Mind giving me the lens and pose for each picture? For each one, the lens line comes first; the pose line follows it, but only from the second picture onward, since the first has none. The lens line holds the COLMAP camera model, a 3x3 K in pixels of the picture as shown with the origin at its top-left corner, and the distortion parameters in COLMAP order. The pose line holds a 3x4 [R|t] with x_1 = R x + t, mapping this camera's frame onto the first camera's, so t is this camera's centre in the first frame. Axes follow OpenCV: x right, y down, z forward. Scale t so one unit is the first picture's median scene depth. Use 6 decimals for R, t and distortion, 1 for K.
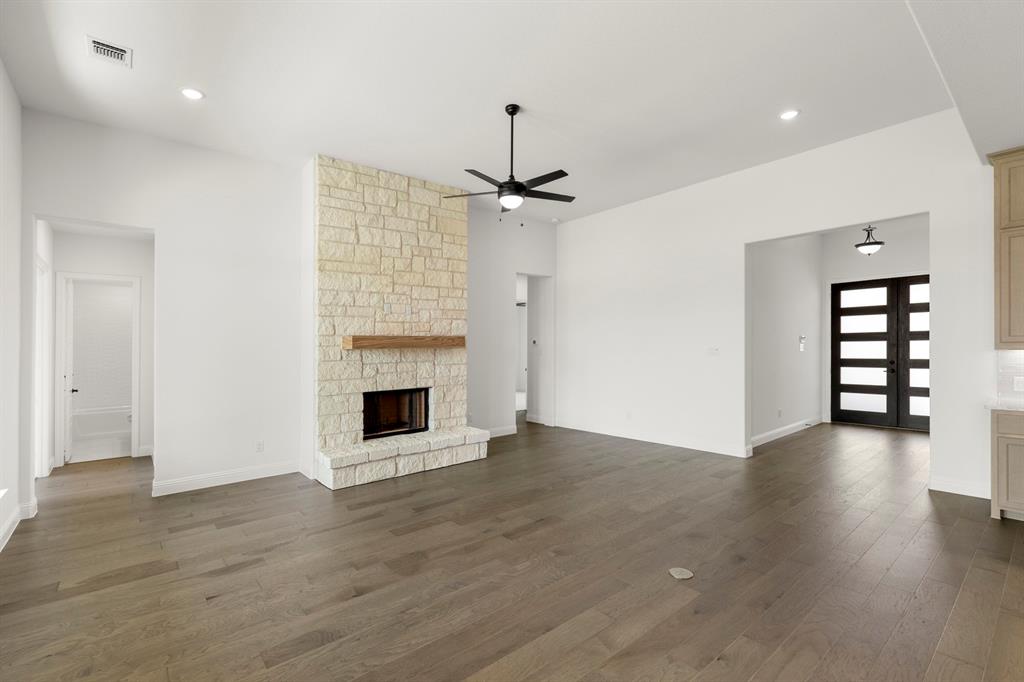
lens RADIAL K [[450.3, 0, 507.0], [0, 450.3, 347.3], [0, 0, 1]] dist [0.000823, 0.000792]
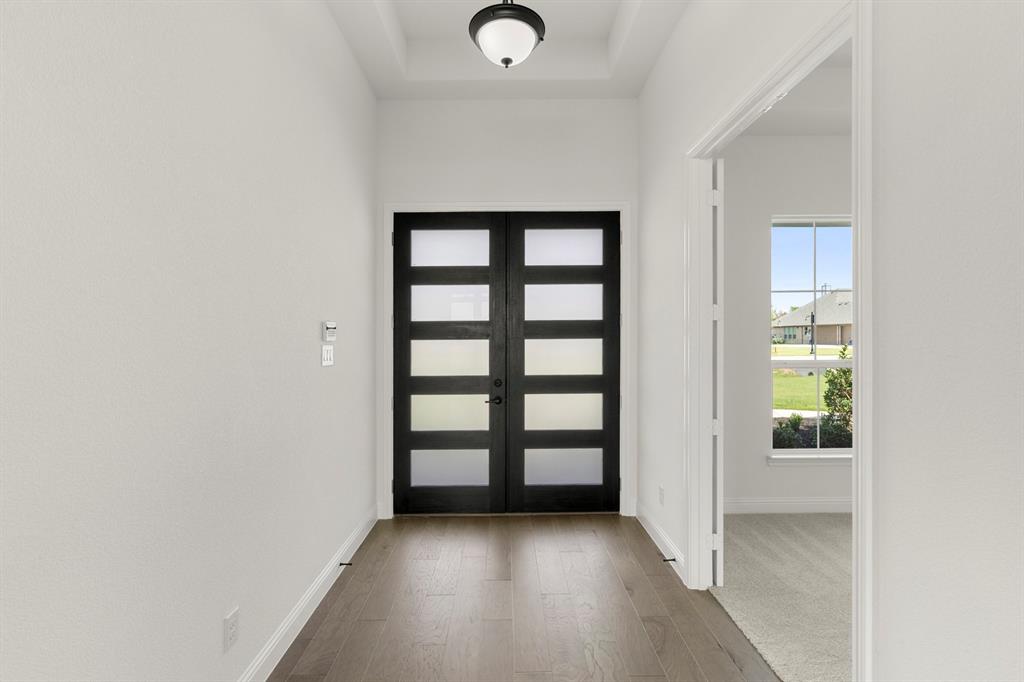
lens RADIAL K [[450.3, 0, 509.0], [0, 450.3, 347.4], [0, 0, 1]] dist [0.000823, 0.000792]
pose [[0.625656, -0.001073, 0.780099, 0.466389], [-0.000218, 0.999999, 0.001550, -0.005992], [-0.780099, -0.001140, 0.625655, 0.666669]]
